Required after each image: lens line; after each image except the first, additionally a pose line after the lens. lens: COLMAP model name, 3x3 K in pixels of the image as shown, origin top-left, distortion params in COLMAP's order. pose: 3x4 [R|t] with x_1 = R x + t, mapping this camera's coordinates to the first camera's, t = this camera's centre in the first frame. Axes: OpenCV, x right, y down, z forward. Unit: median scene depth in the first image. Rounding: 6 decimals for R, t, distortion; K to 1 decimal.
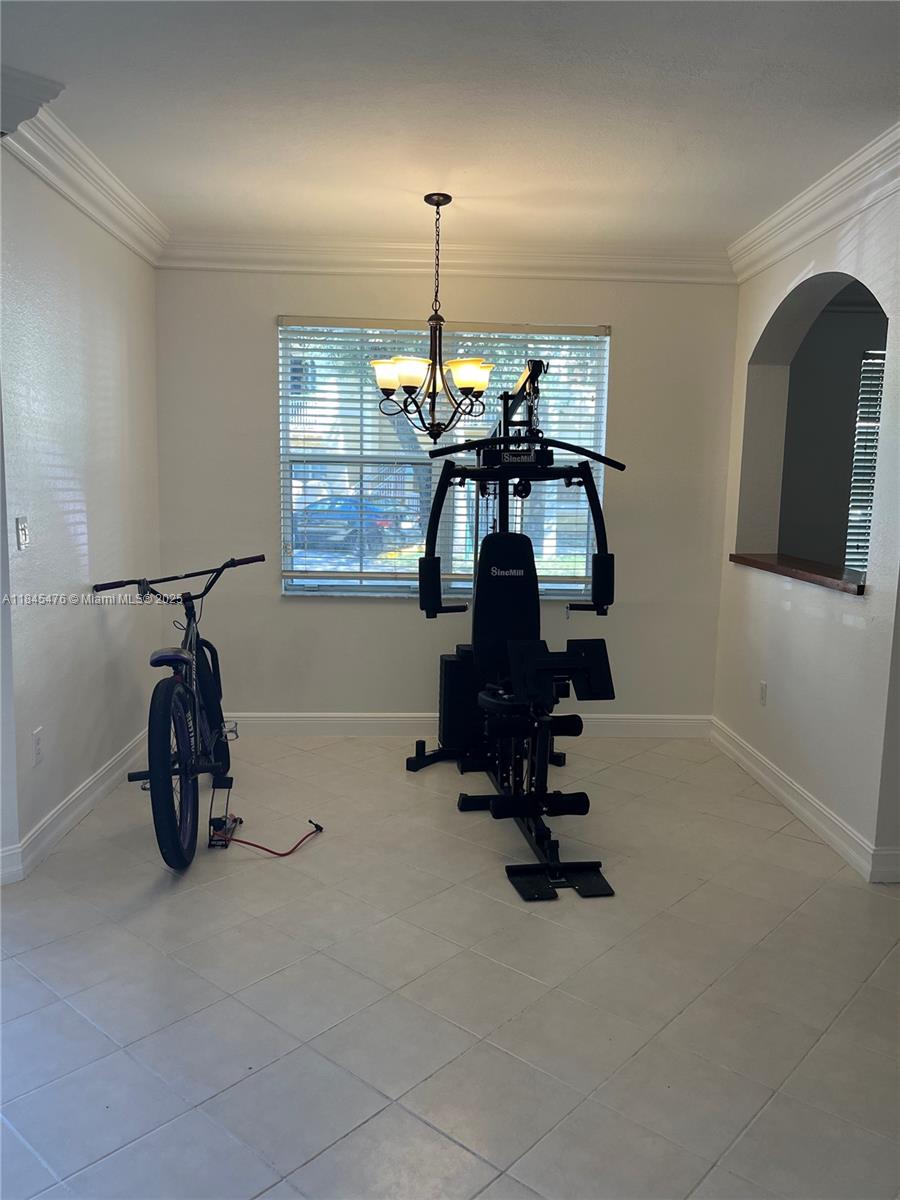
lens RADIAL K [[903.6, 0, 450.0], [0, 903.6, 600.0], [0, 0, 1]] dist [0.049907, -0.071062]
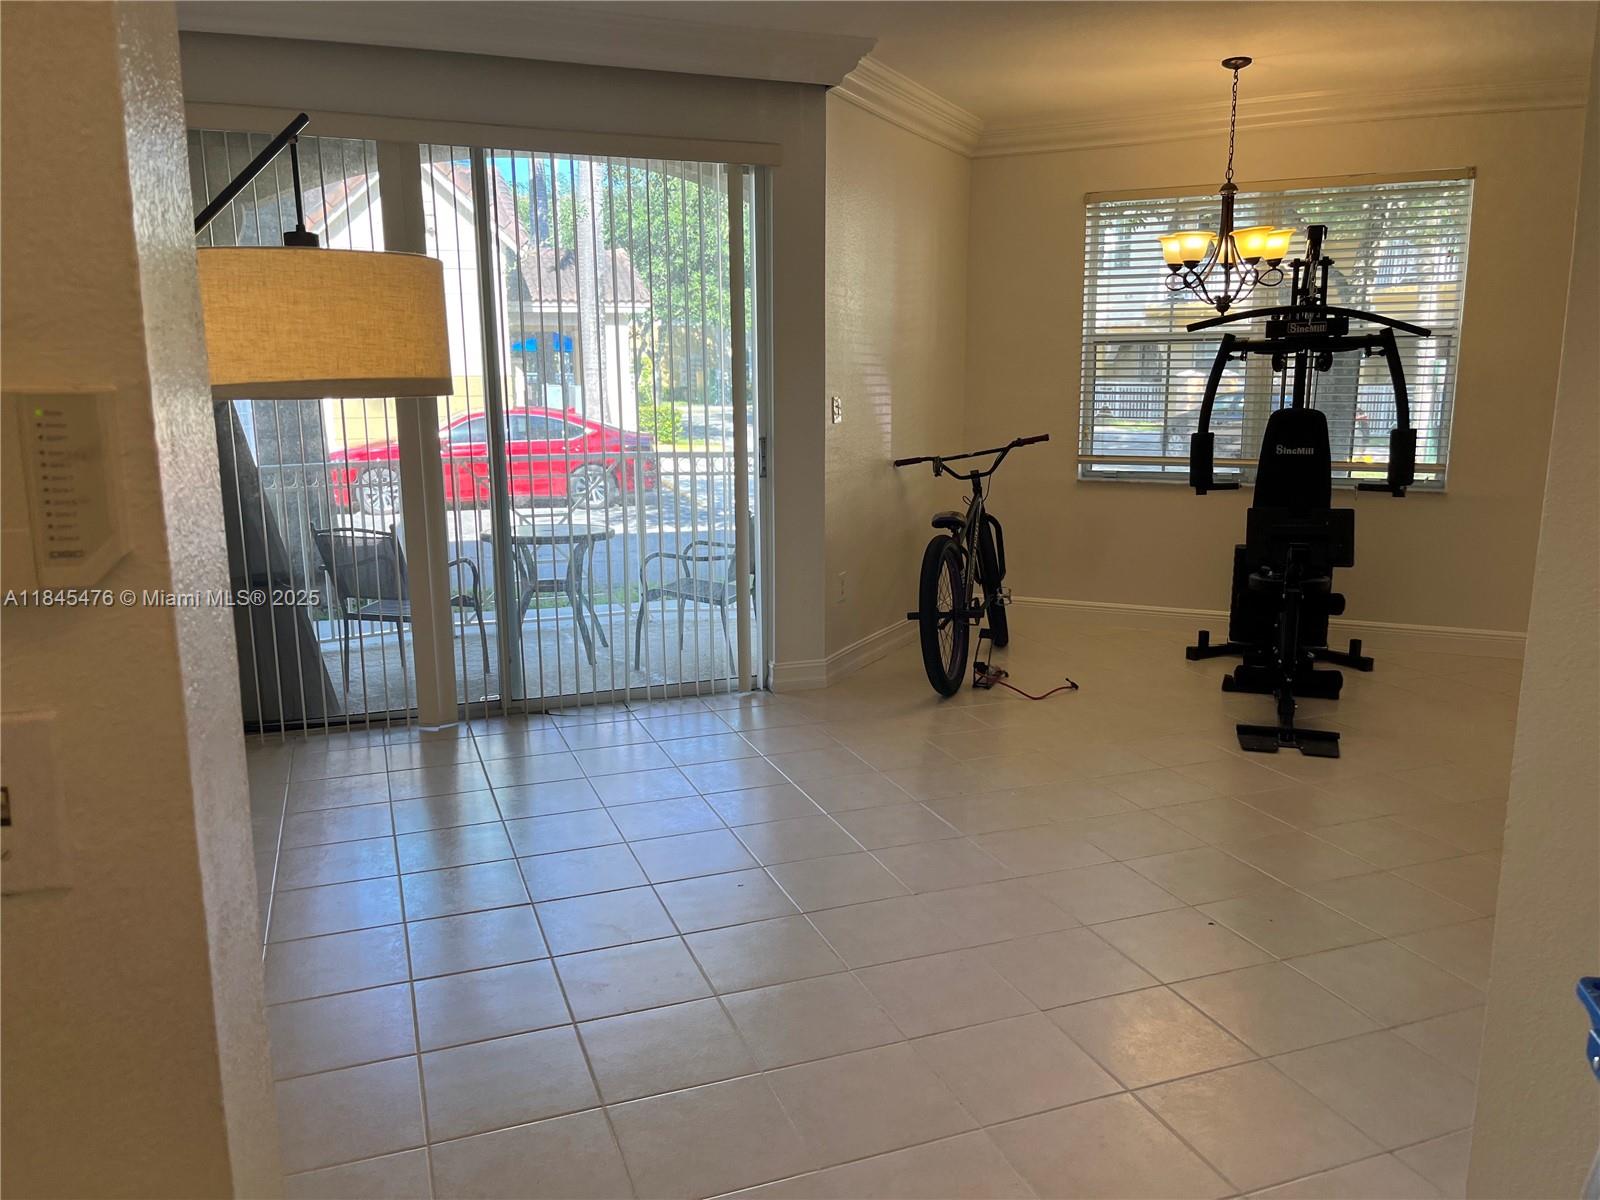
lens RADIAL K [[1204.9, 0, 818.2], [0, 1204.9, 602.8], [0, 0, 1]] dist [0.049907, -0.071062]
pose [[0.886199, 0.061050, -0.459265, 0.220542], [-0.035994, 0.997356, 0.063125, 0.068341], [0.461904, -0.039410, 0.886054, -0.375868]]
